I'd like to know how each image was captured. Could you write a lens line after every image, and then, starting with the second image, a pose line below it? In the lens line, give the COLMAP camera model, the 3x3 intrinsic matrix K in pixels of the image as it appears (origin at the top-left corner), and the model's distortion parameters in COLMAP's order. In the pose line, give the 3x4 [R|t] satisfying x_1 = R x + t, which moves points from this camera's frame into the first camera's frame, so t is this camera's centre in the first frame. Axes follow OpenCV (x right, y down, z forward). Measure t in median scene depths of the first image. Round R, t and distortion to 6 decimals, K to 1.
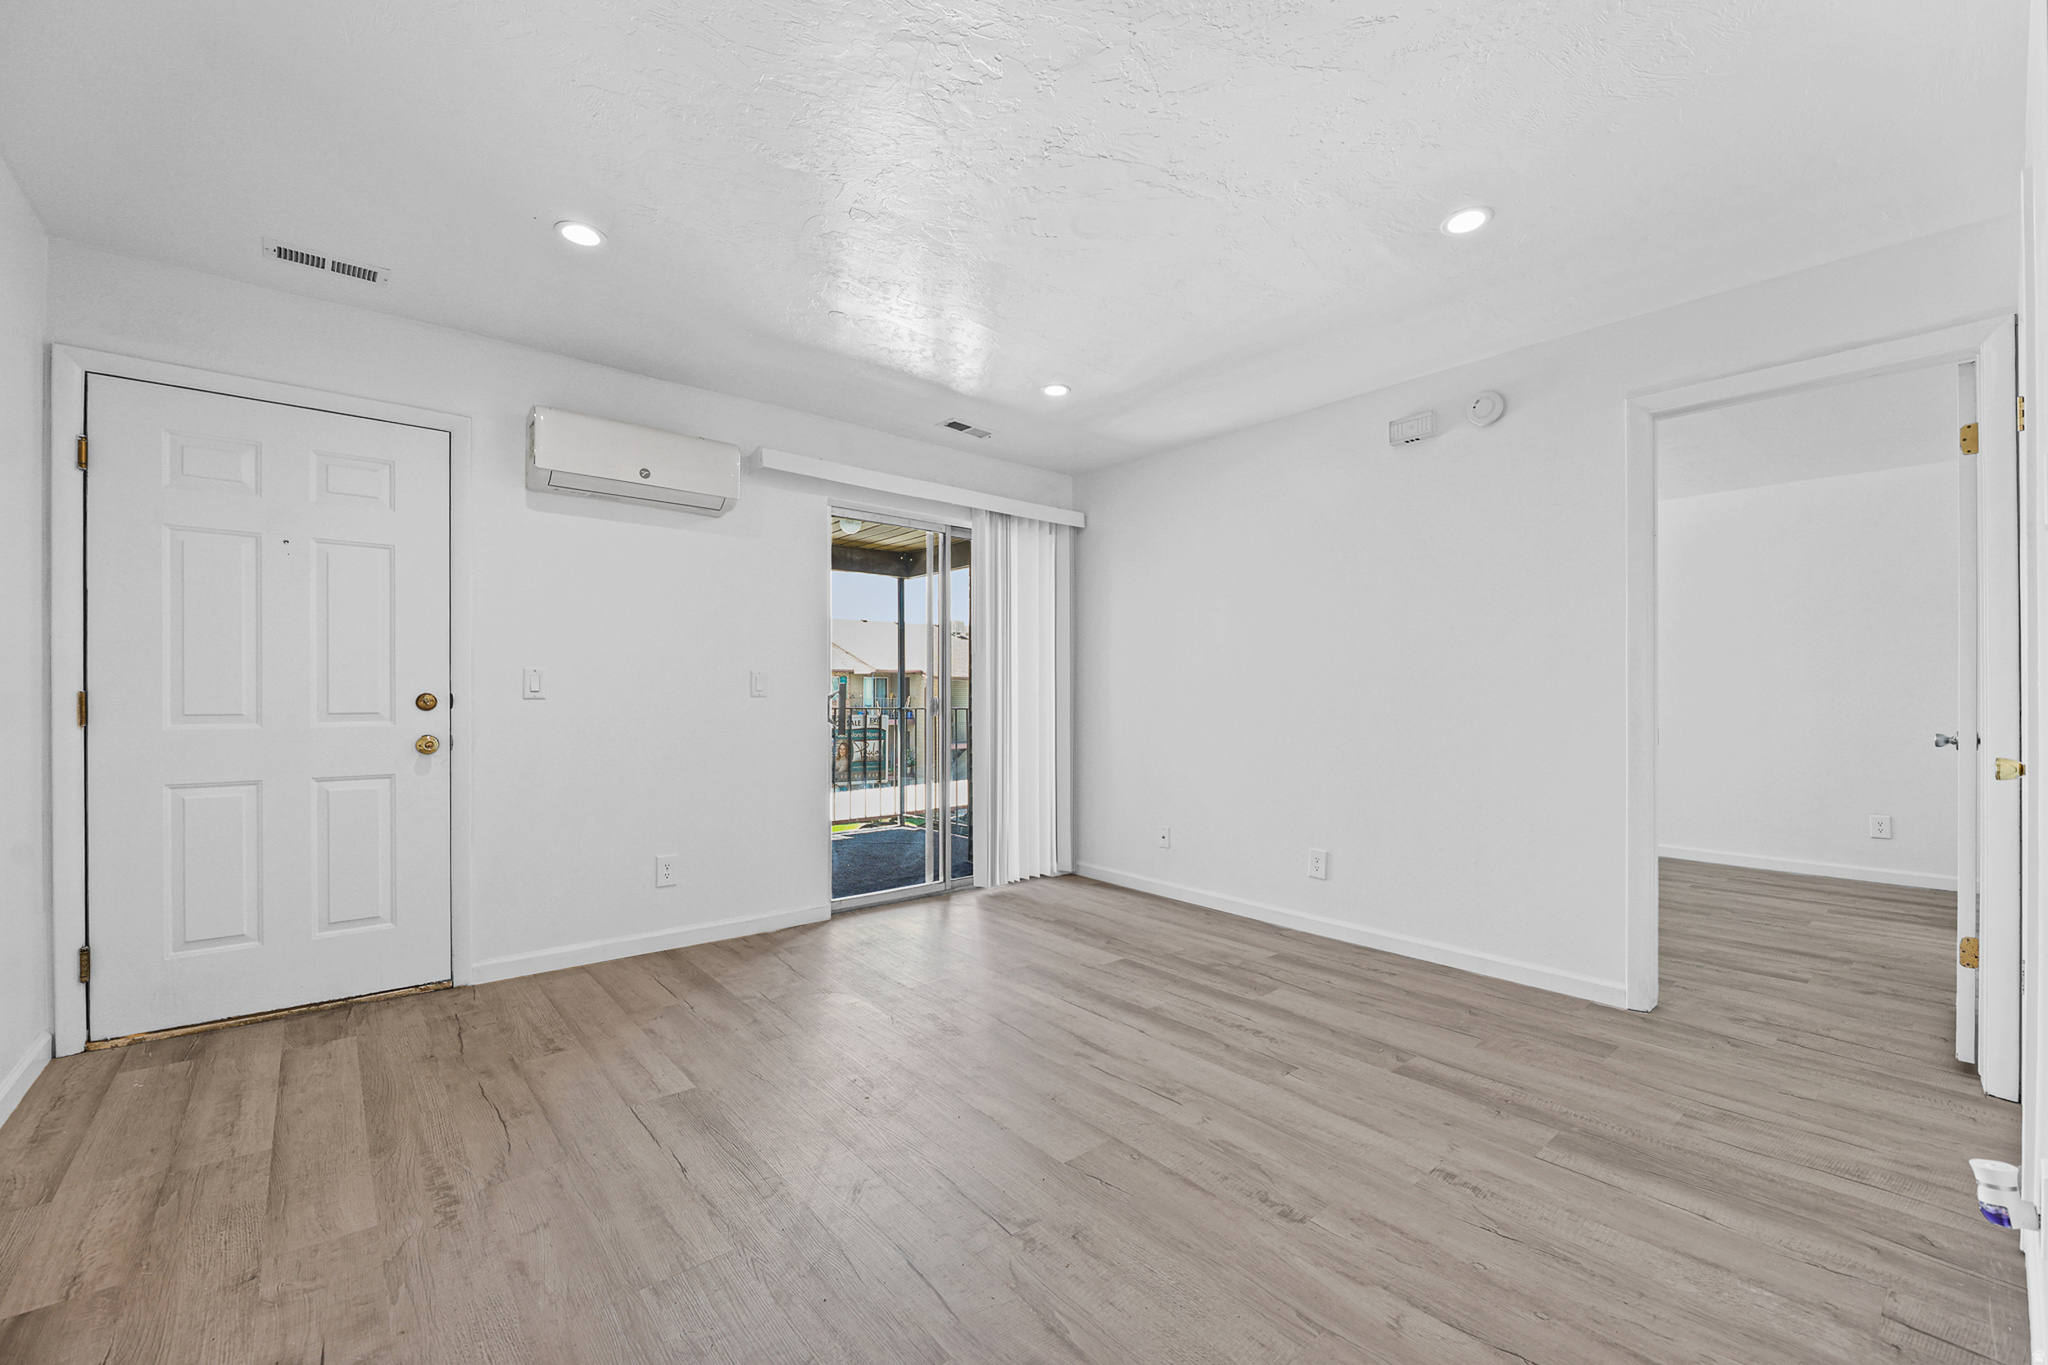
lens RADIAL K [[832.3, 0, 1022.1], [0, 832.3, 692.9], [0, 0, 1]] dist [-0.000376, -0.000292]
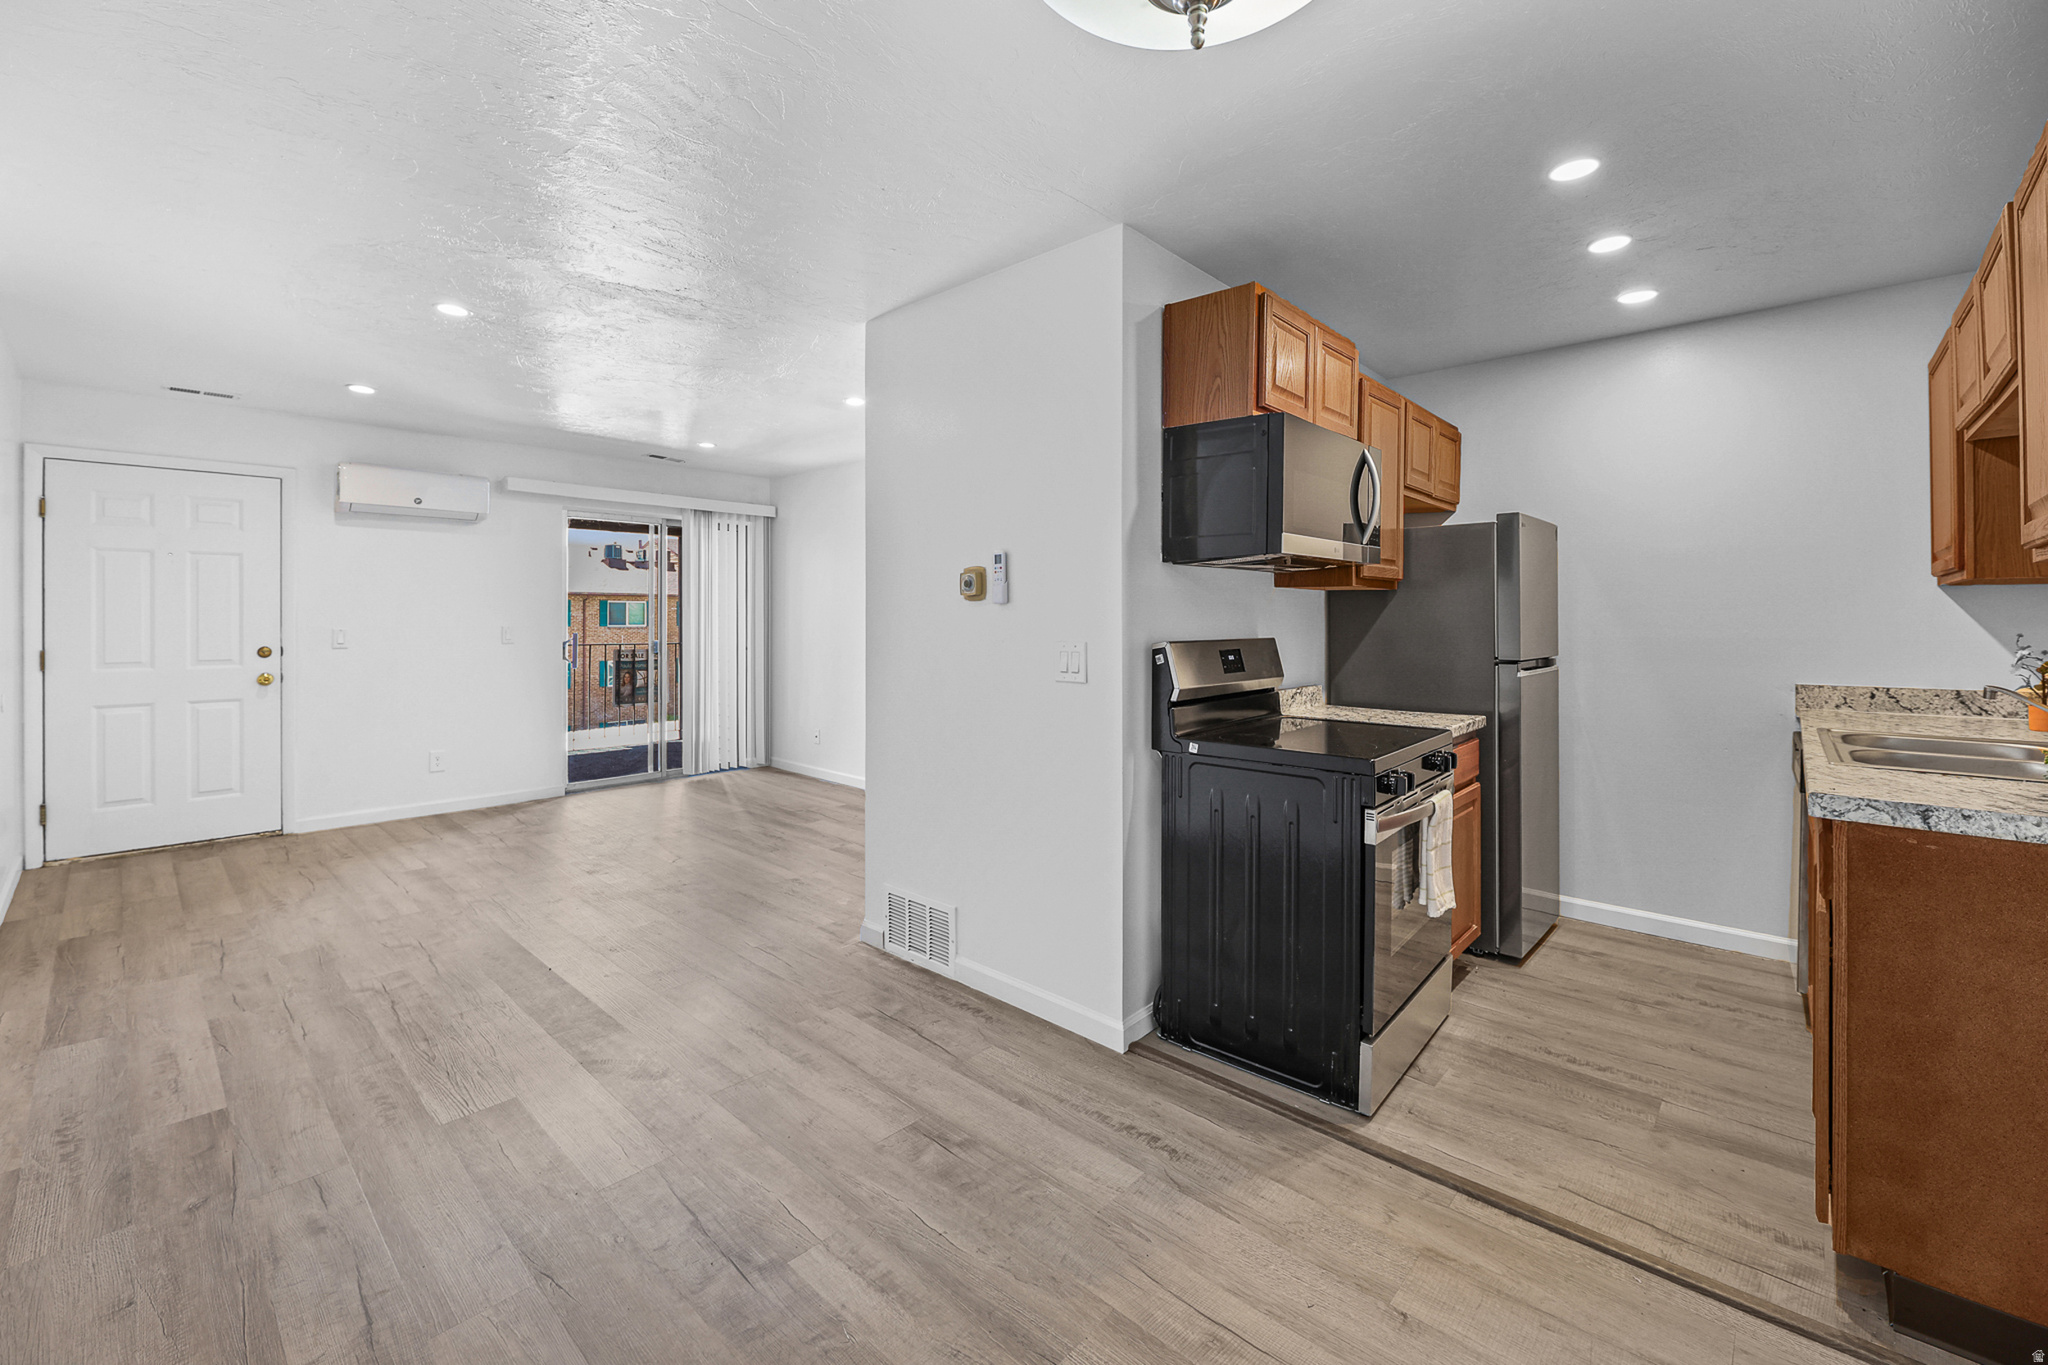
lens RADIAL K [[853.8, 0, 1020.0], [0, 853.8, 610.0], [0, 0, 1]] dist [-0.004133, -0.000279]
pose [[0.993791, -0.002831, 0.111231, 0.567633], [0.003368, 0.999984, -0.004637, -0.061429], [-0.111216, 0.004982, 0.993784, -0.819972]]
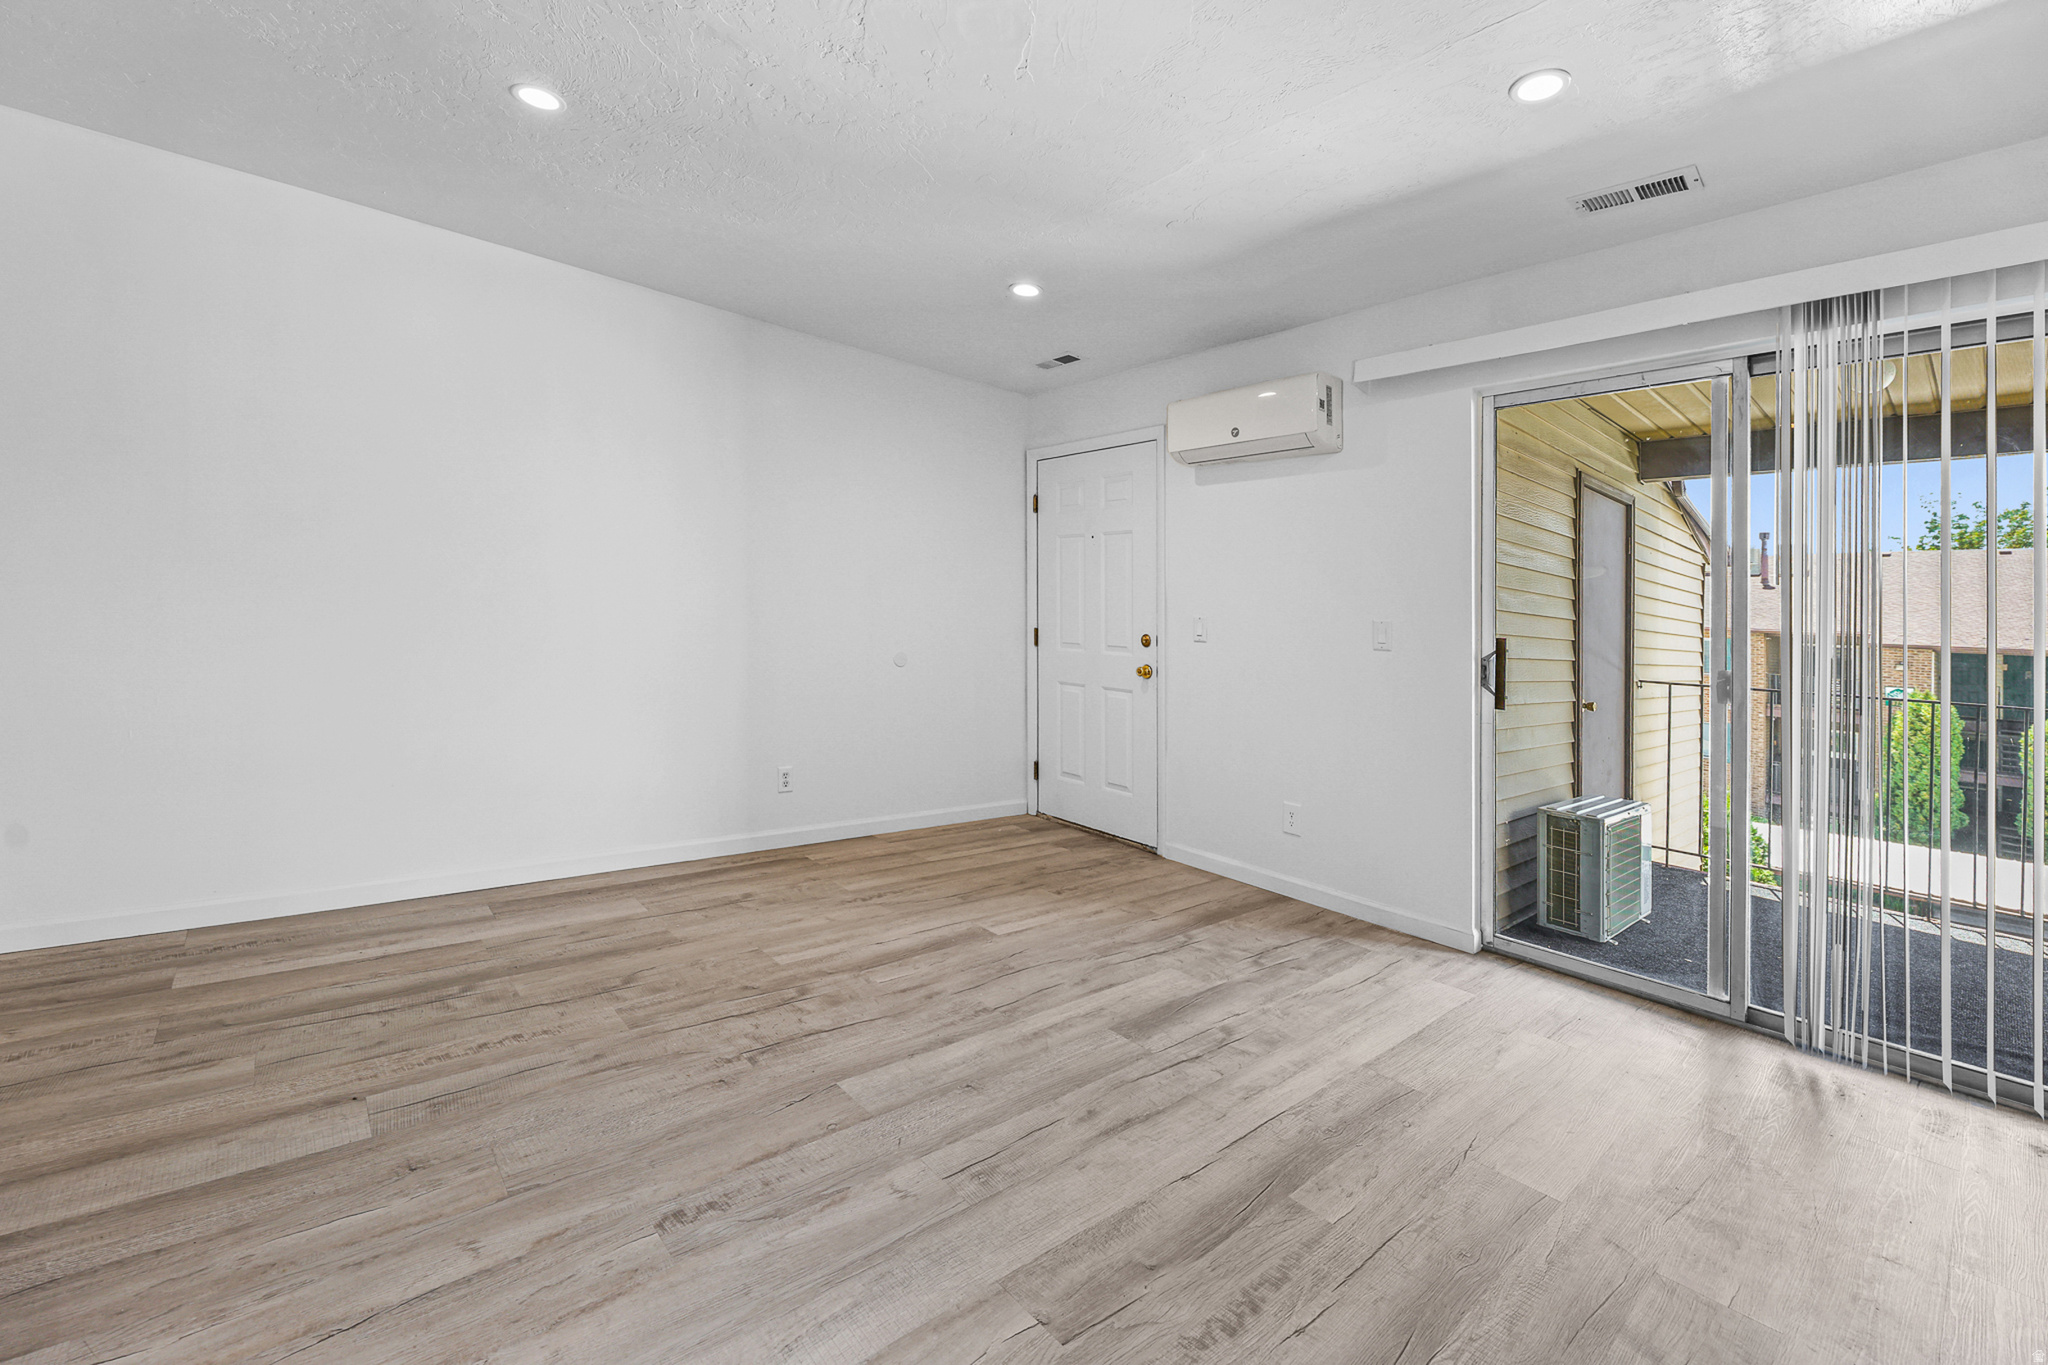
lens RADIAL K [[843.7, 0, 1018.2], [0, 843.7, 630.4], [0, 0, 1]] dist [-0.002689, -0.001002]
pose [[0.020951, 0.000629, -0.999780, 0.741974], [-0.052774, 0.998606, -0.000478, 0.008125], [0.998387, 0.052773, 0.020955, 0.814177]]
